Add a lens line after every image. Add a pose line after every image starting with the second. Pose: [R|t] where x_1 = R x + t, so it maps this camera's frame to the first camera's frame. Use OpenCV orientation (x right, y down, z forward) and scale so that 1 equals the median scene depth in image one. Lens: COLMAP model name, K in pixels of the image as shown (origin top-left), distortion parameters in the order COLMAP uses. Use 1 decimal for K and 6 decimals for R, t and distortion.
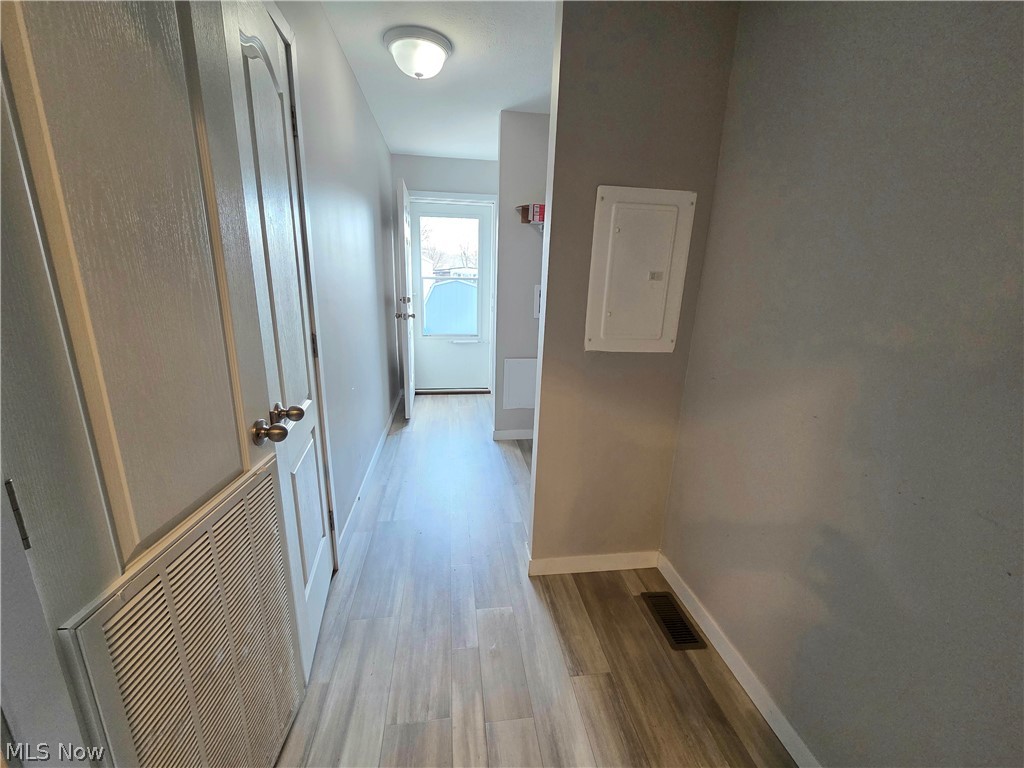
lens RADIAL K [[422.0, 0, 509.2], [0, 422.0, 382.0], [0, 0, 1]] dist [0.003142, -0.000203]
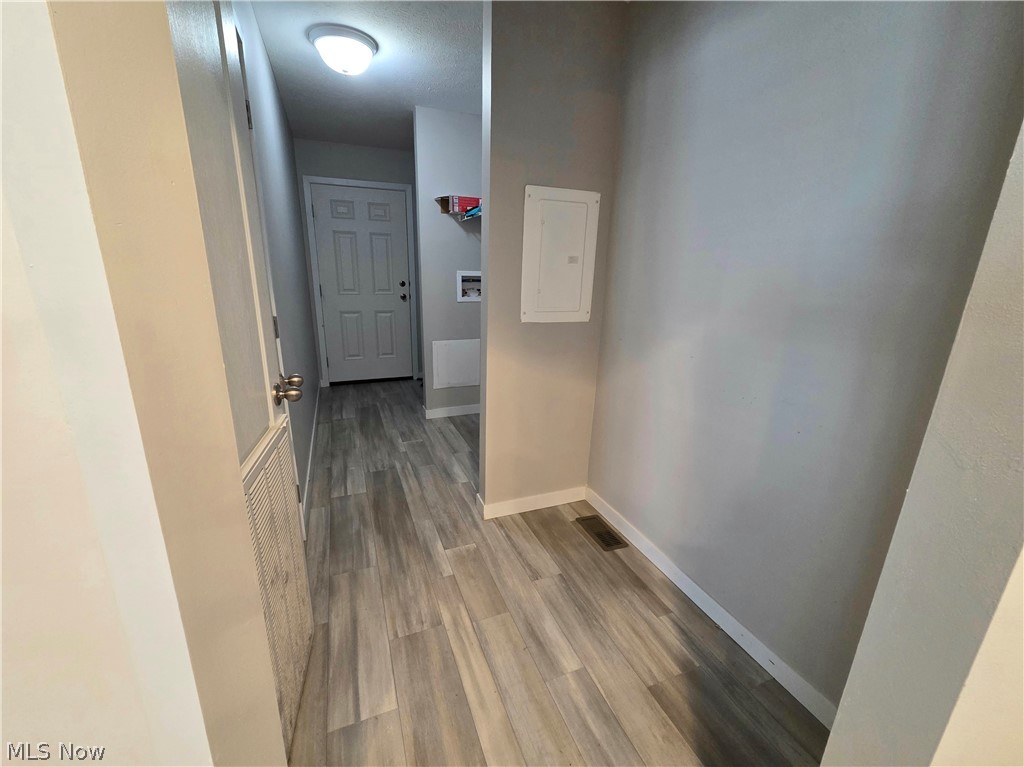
lens RADIAL K [[425.5, 0, 508.0], [0, 425.5, 381.8], [0, 0, 1]] dist [0.000771, -0.000429]
pose [[0.972475, -0.071233, 0.221852, -0.146319], [0.066437, 0.997369, 0.029020, 0.059459], [-0.223335, -0.013482, 0.974648, -0.185370]]
